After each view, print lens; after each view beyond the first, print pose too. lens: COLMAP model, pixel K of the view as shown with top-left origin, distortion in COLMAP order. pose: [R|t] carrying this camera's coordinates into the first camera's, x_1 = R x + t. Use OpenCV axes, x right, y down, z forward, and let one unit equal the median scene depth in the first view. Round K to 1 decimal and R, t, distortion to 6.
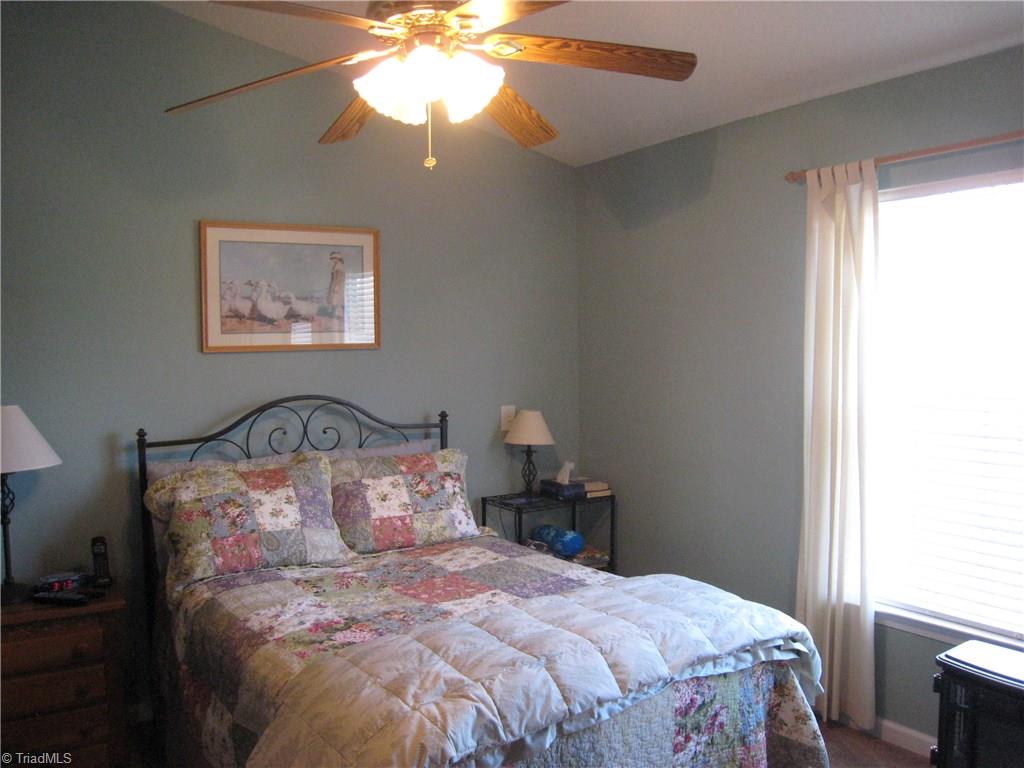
lens RADIAL K [[839.5, 0, 515.2], [0, 839.5, 386.3], [0, 0, 1]] dist [-0.162988, 0.104080]
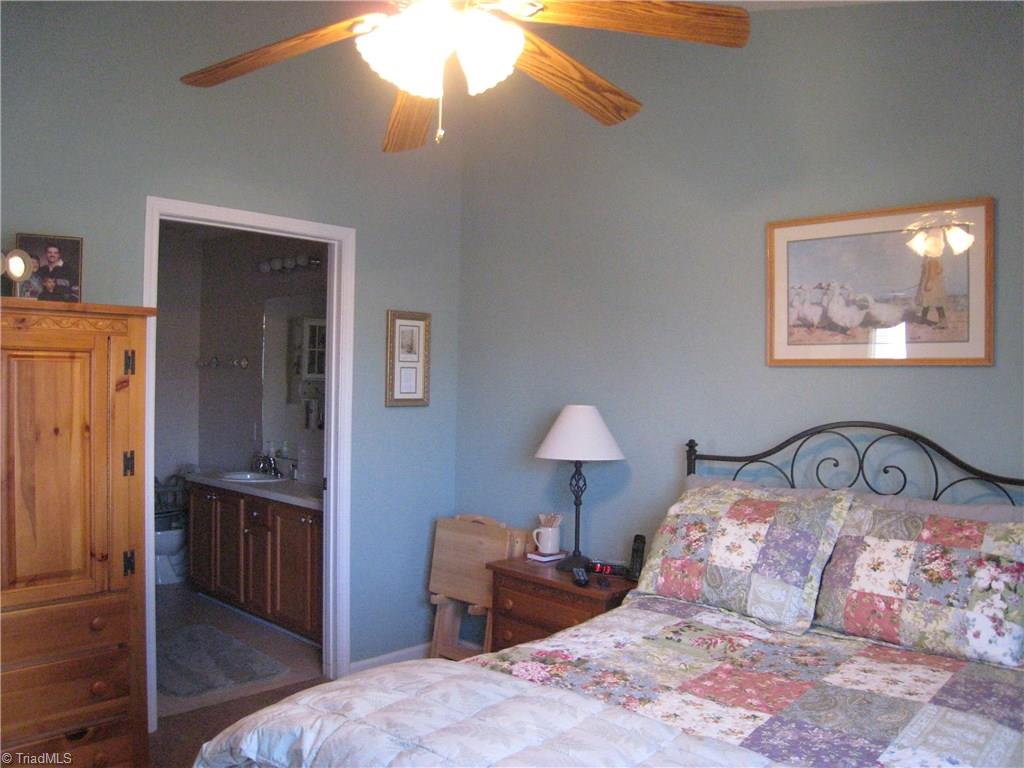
lens RADIAL K [[839.5, 0, 515.2], [0, 839.5, 386.3], [0, 0, 1]] dist [-0.162988, 0.104080]
pose [[0.213899, 0.028266, -0.976447, 0.486680], [-0.065822, 0.997727, 0.014463, -0.013517], [0.974636, 0.061178, 0.215274, 0.555568]]
